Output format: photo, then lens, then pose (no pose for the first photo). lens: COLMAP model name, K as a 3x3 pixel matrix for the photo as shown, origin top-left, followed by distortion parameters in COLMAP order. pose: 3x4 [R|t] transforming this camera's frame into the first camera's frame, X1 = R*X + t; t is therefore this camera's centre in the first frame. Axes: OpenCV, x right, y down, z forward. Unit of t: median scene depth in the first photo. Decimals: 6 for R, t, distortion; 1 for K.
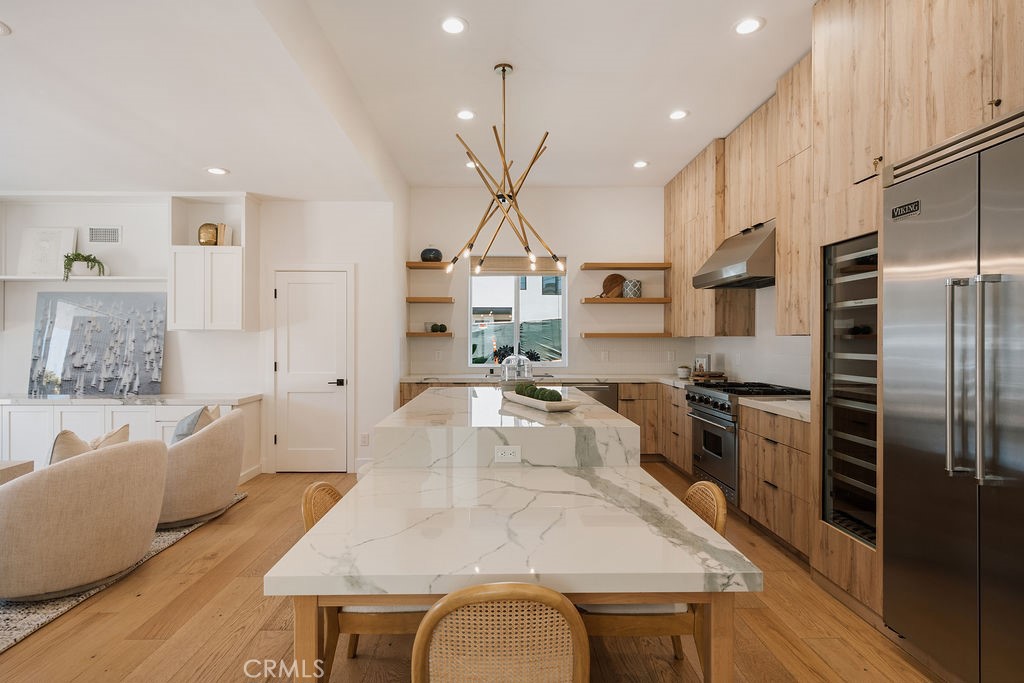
lens RADIAL K [[530.6, 0, 503.3], [0, 530.6, 338.9], [0, 0, 1]] dist [0.005117, 0.001734]
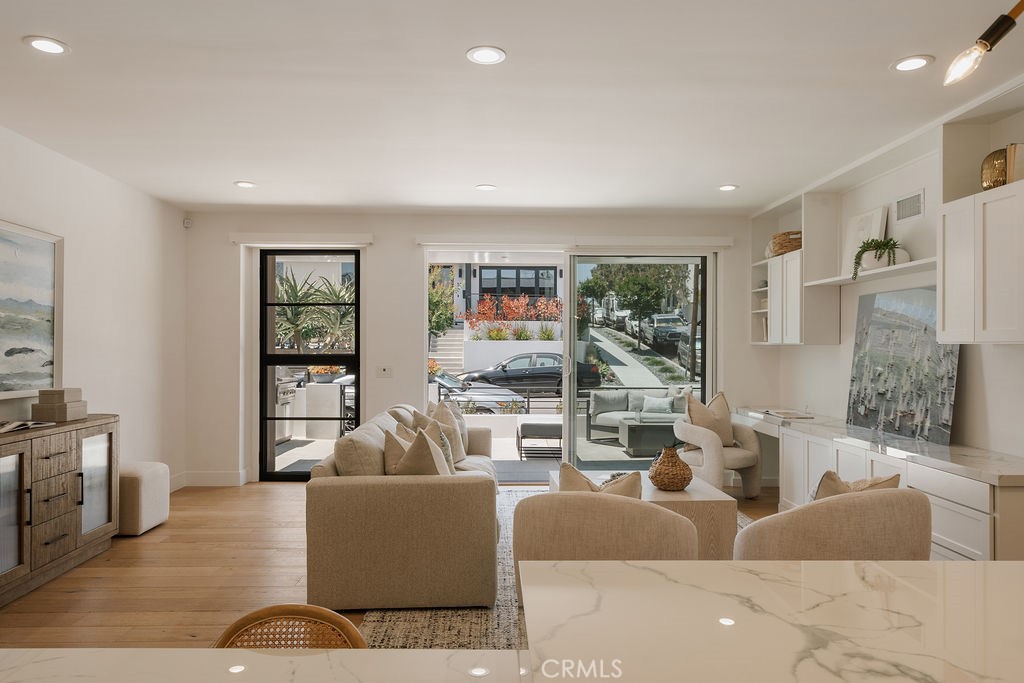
lens RADIAL K [[703.6, 0, 511.6], [0, 703.6, 339.9], [0, 0, 1]] dist [0.006141, 0.004530]
pose [[0.008568, -0.010896, -0.999904, 0.182546], [-0.002019, 0.999938, -0.010913, -0.009986], [0.999961, 0.002112, 0.008546, 0.491907]]
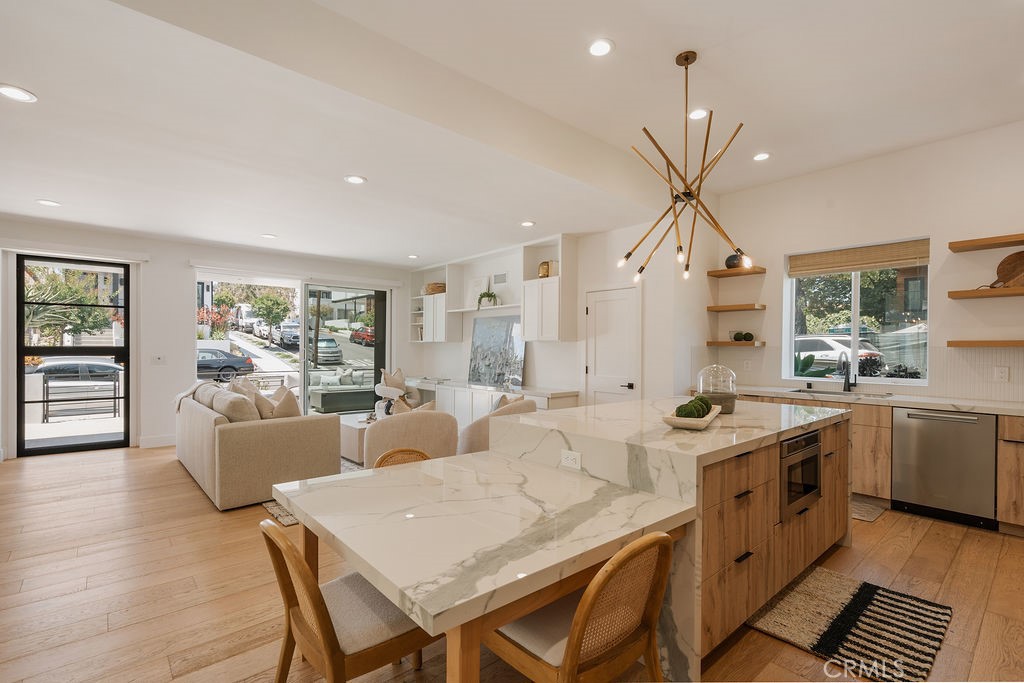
lens RADIAL K [[471.0, 0, 509.2], [0, 471.0, 349.6], [0, 0, 1]] dist [-0.002093, 0.001718]
pose [[0.642876, 0.005796, -0.765948, 0.310483], [-0.005346, 0.999981, 0.003079, 0.002612], [0.765952, 0.002115, 0.642895, 0.164986]]
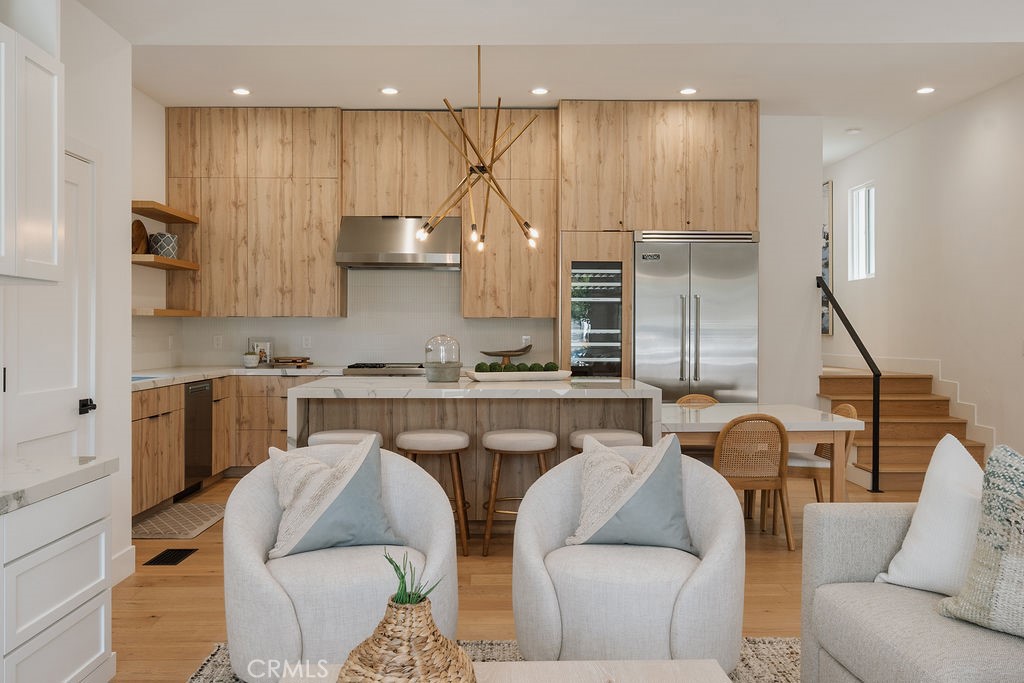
lens RADIAL K [[870.1, 0, 507.3], [0, 870.1, 338.0], [0, 0, 1]] dist [-0.000026, -0.013298]
pose [[-0.004917, -0.010881, 0.999929, -1.105133], [-0.005276, 0.999927, 0.010855, 0.013556], [-0.999974, -0.005222, -0.004974, 0.679821]]
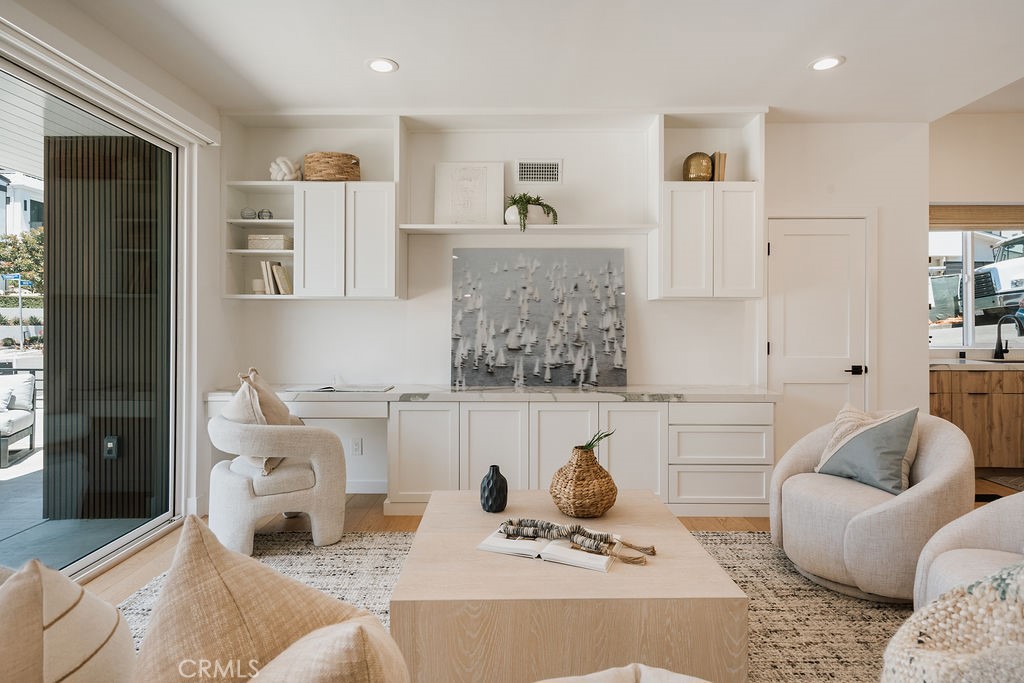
lens RADIAL K [[530.6, 0, 531.7], [0, 530.6, 321.9], [0, 0, 1]] dist [0.005117, 0.001734]
pose [[0.999785, -0.001278, -0.020672, -0.779993], [0.001239, 0.999997, -0.001937, 0.017180], [0.020674, 0.001911, 0.999784, 0.269901]]
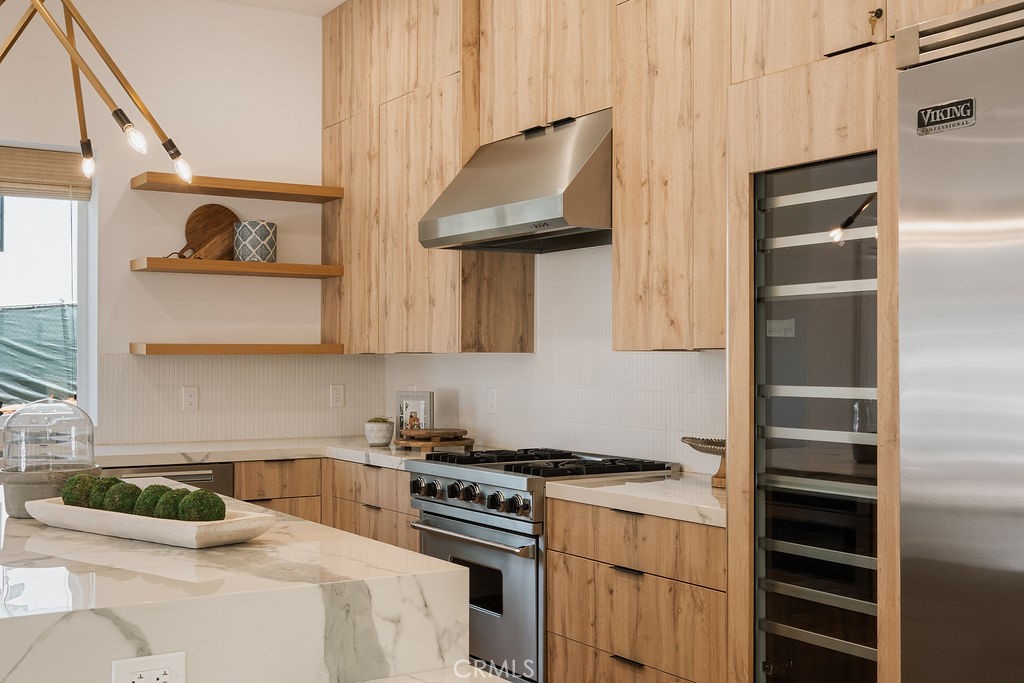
lens RADIAL K [[1180.9, 0, 493.0], [0, 1180.9, 340.8], [0, 0, 1]] dist [0.019074, 0.000000]
pose [[0.858482, 0.008727, 0.512770, -0.101490], [-0.001194, 0.999887, -0.015018, 0.000462], [-0.512843, 0.012280, 0.858395, 0.097174]]
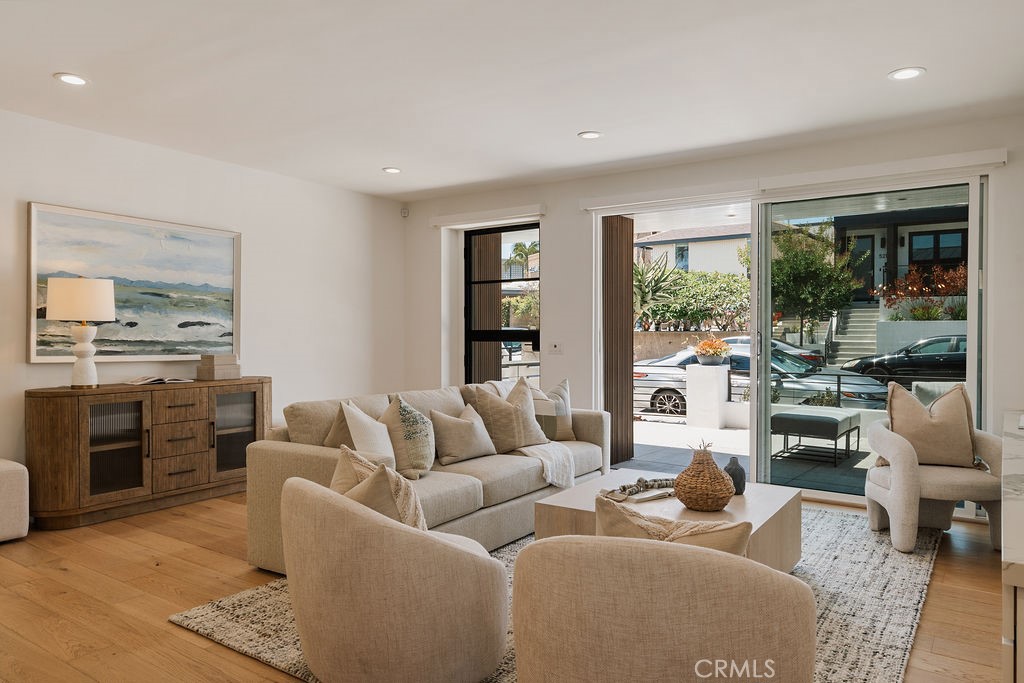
lens RADIAL K [[703.6, 0, 515.1], [0, 703.6, 337.4], [0, 0, 1]] dist [0.006141, 0.004530]
pose [[-0.586740, 0.006259, -0.809751, -0.095191], [-0.001118, 0.999963, 0.008540, 0.007005], [0.809774, 0.005916, -0.586712, 0.964480]]
